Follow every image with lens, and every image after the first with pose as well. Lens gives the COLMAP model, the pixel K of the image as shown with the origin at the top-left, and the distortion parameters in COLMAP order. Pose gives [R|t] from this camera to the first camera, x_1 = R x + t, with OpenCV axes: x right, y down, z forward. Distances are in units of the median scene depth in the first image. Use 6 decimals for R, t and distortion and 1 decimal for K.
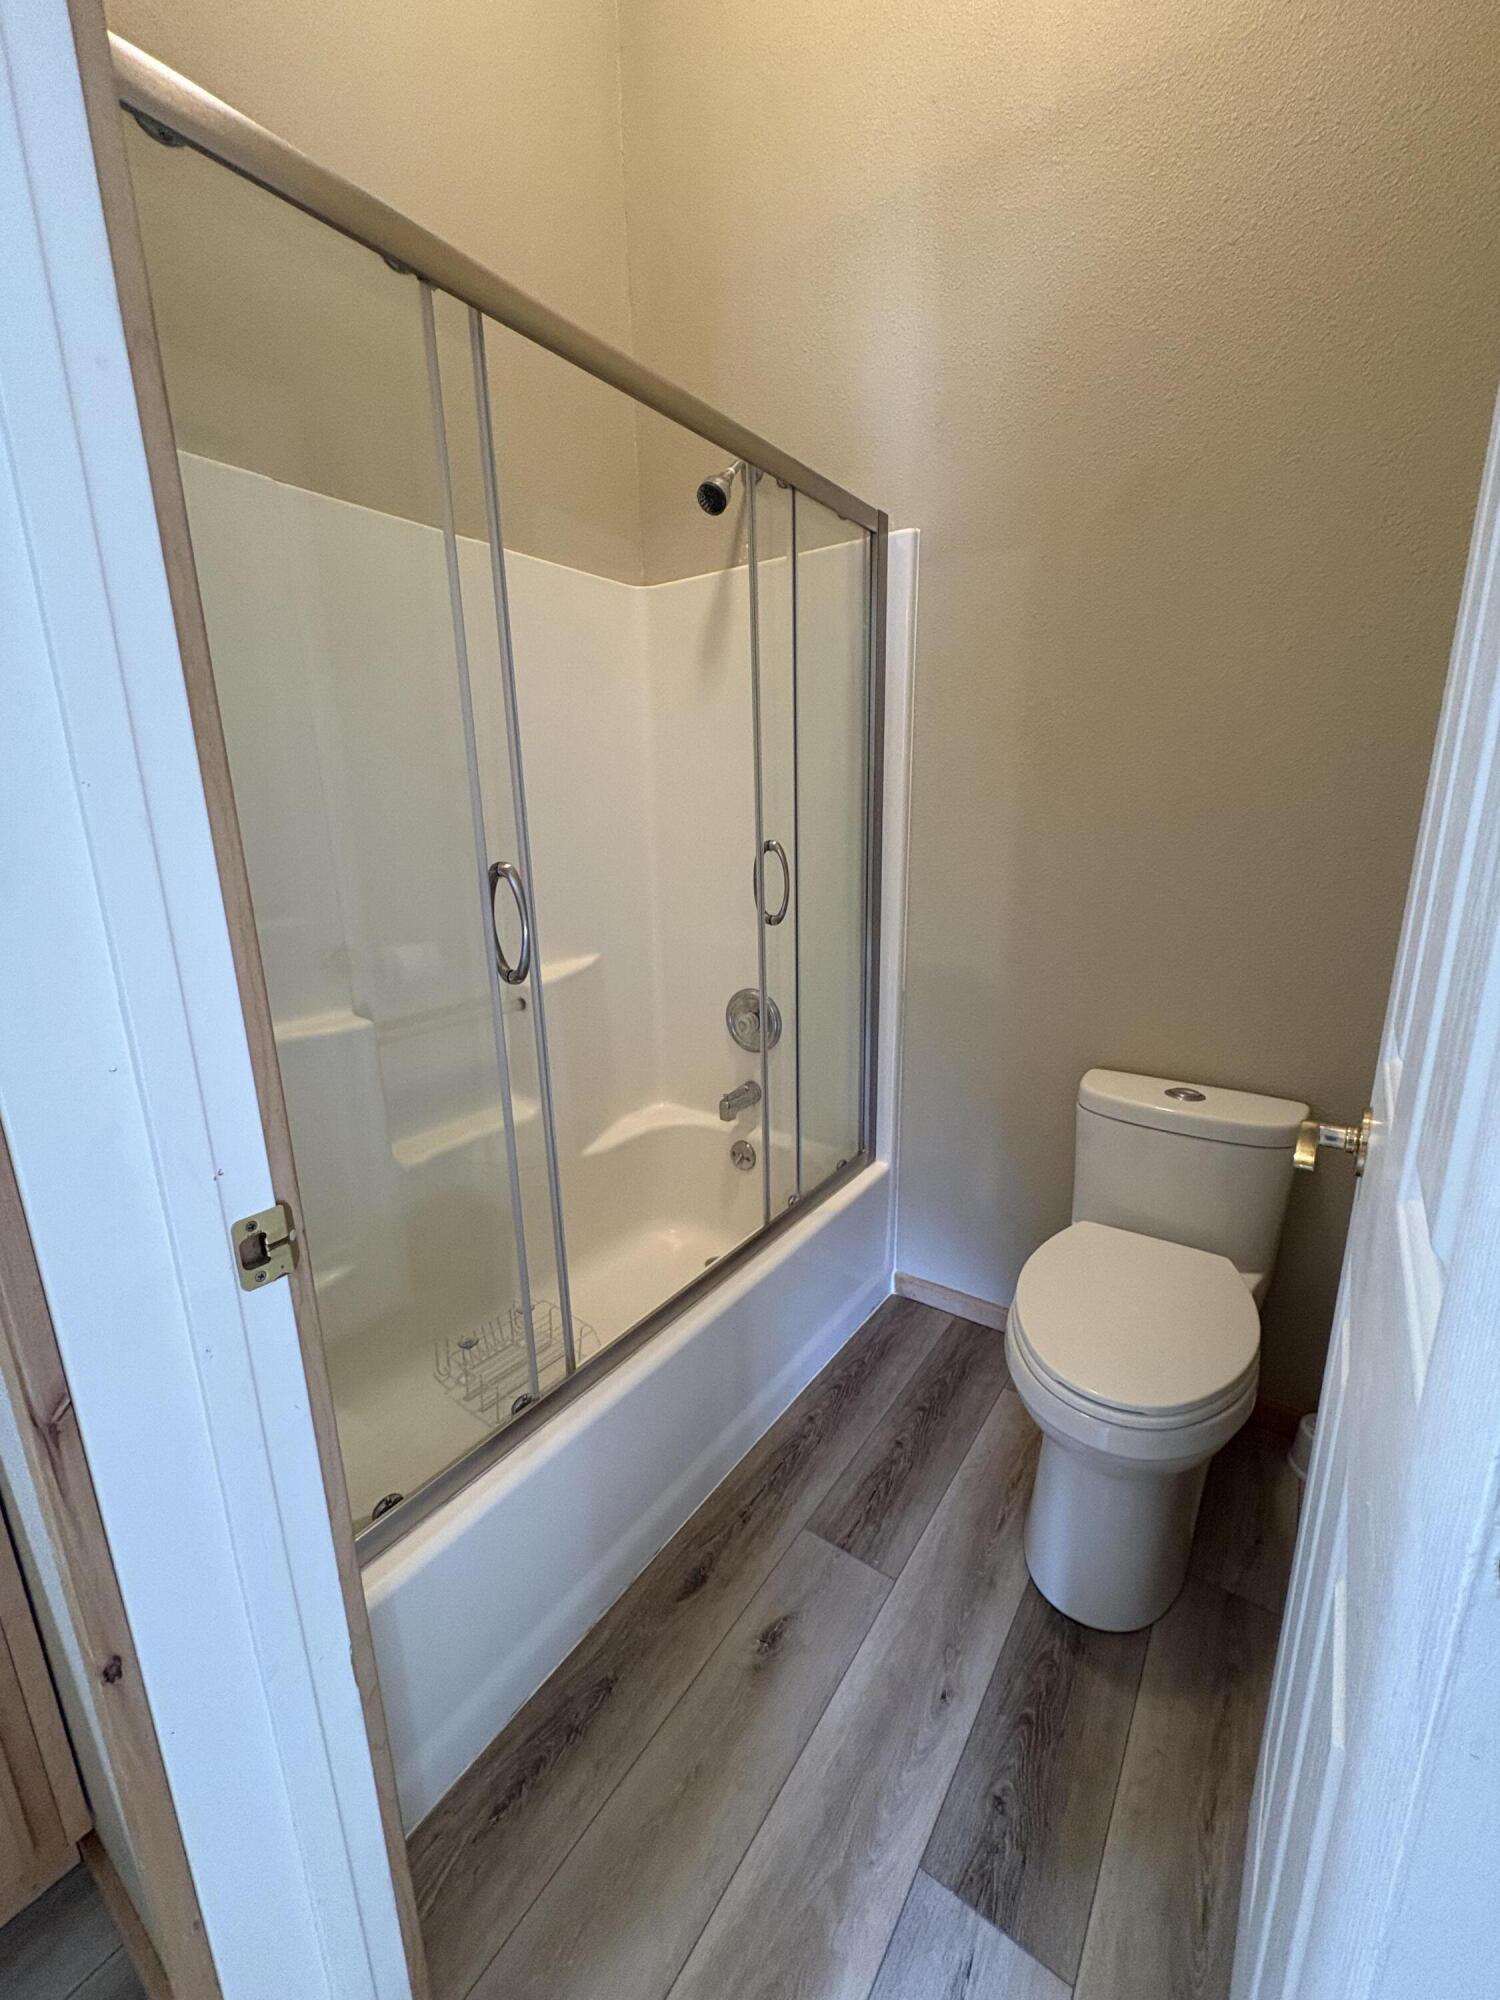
lens RADIAL K [[800.0, 0, 749.9], [0, 800.0, 1001.8], [0, 0, 1]] dist [-0.003547, 0.000423]
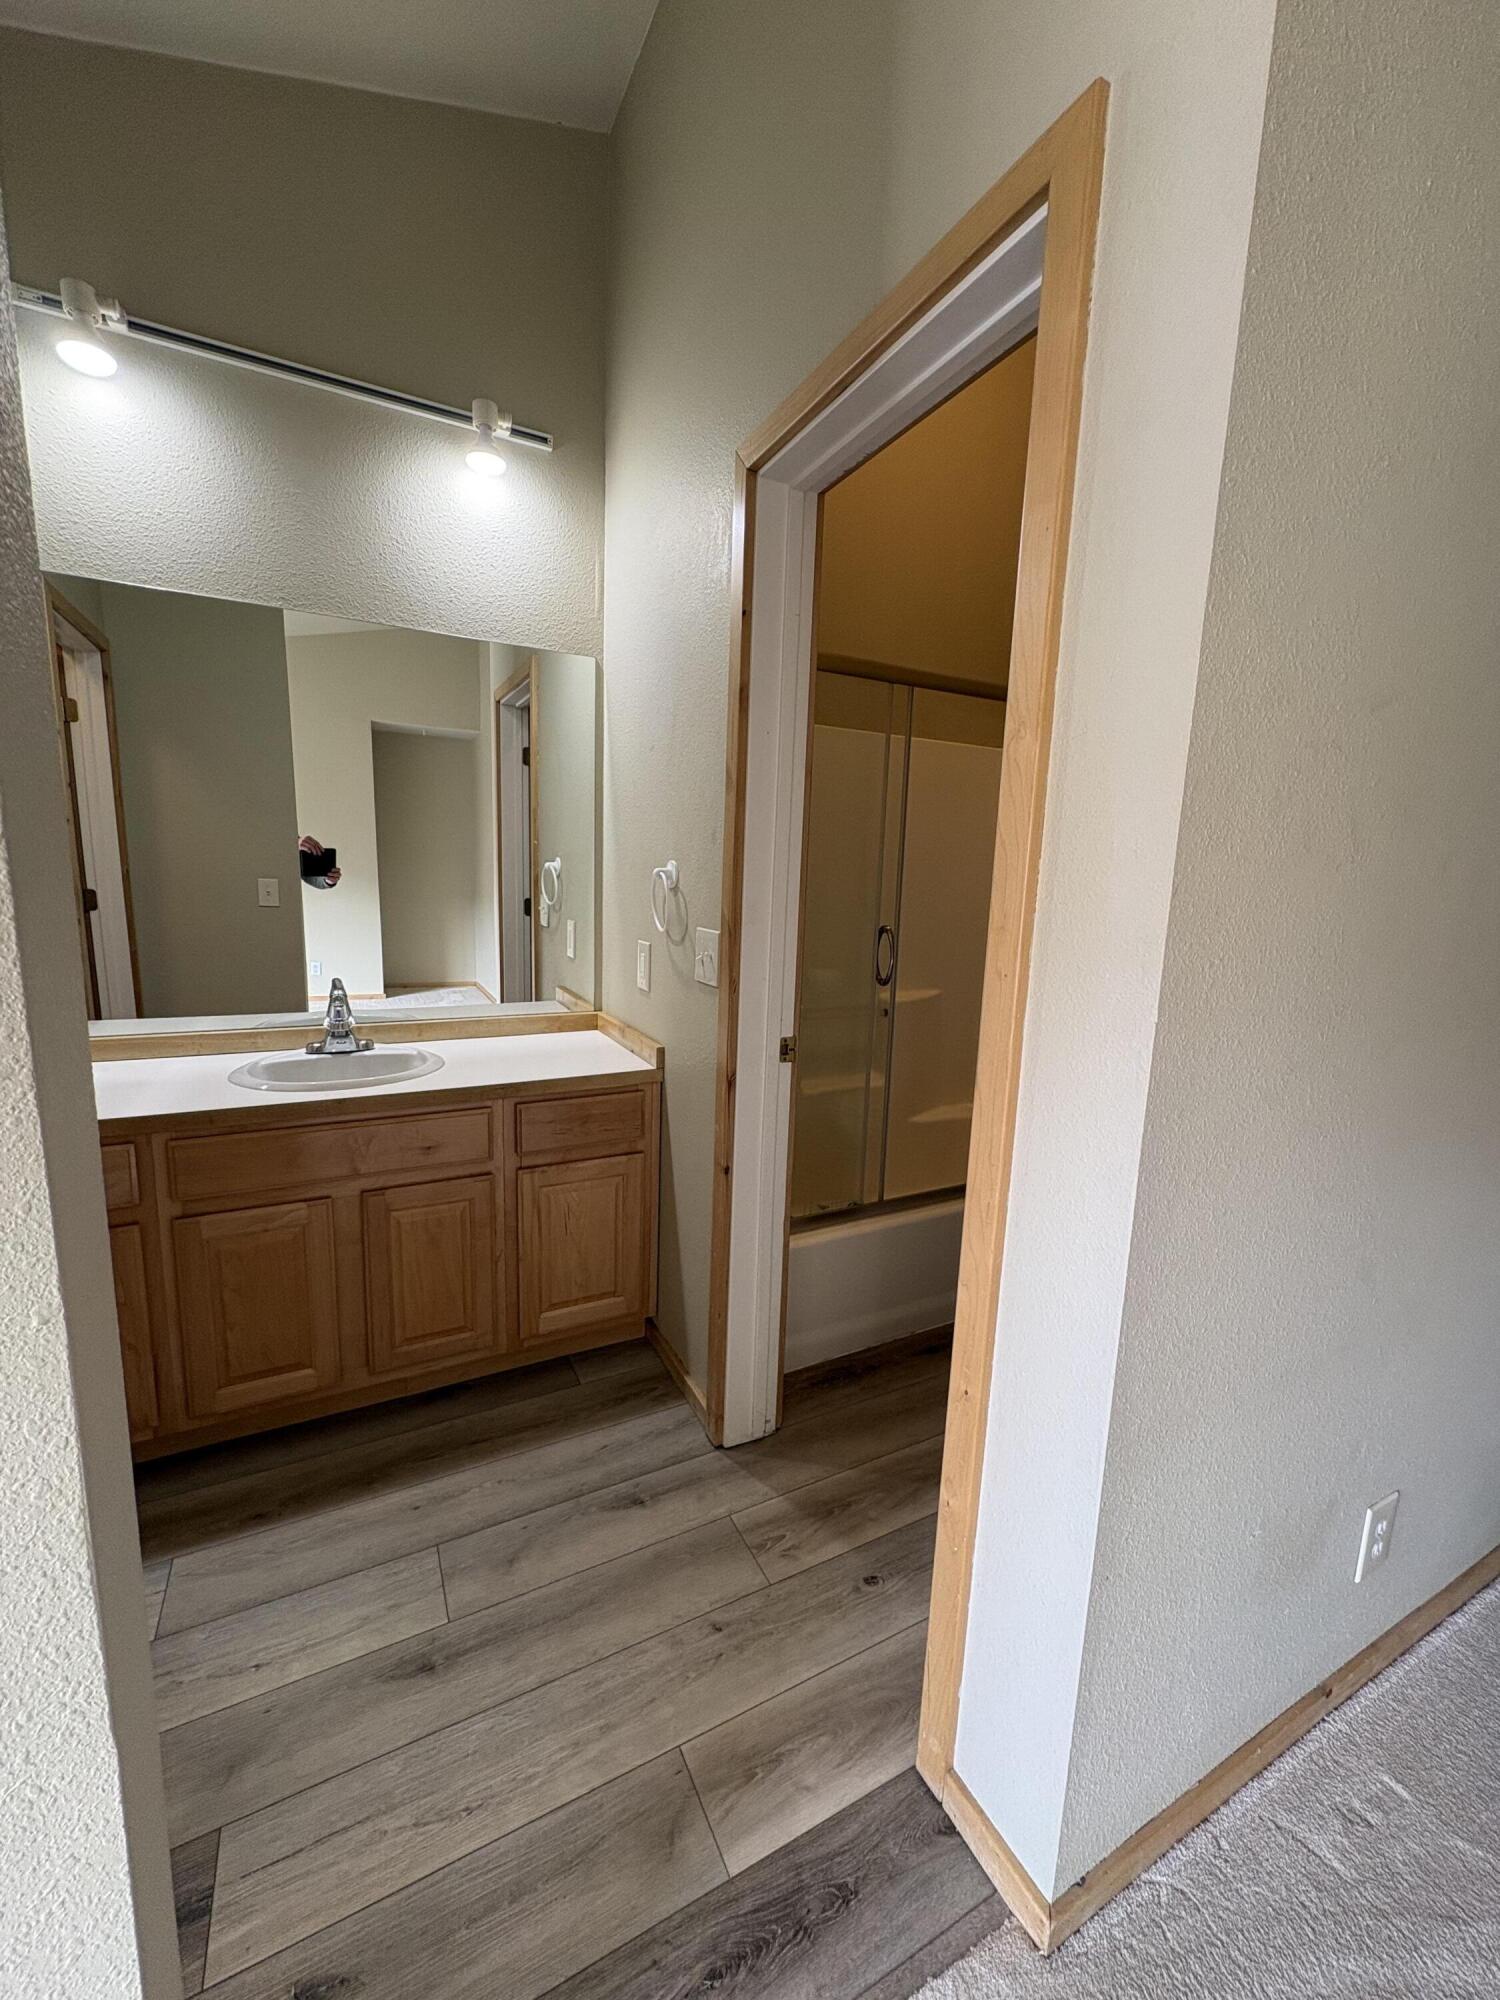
lens RADIAL K [[800.0, 0, 751.0], [0, 800.0, 999.3], [0, 0, 1]] dist [-0.003547, 0.000423]
pose [[0.890311, 0.123347, -0.438328, 0.269809], [-0.157426, 0.986632, -0.042114, 0.136094], [0.427274, 0.106499, 0.897828, -0.860080]]
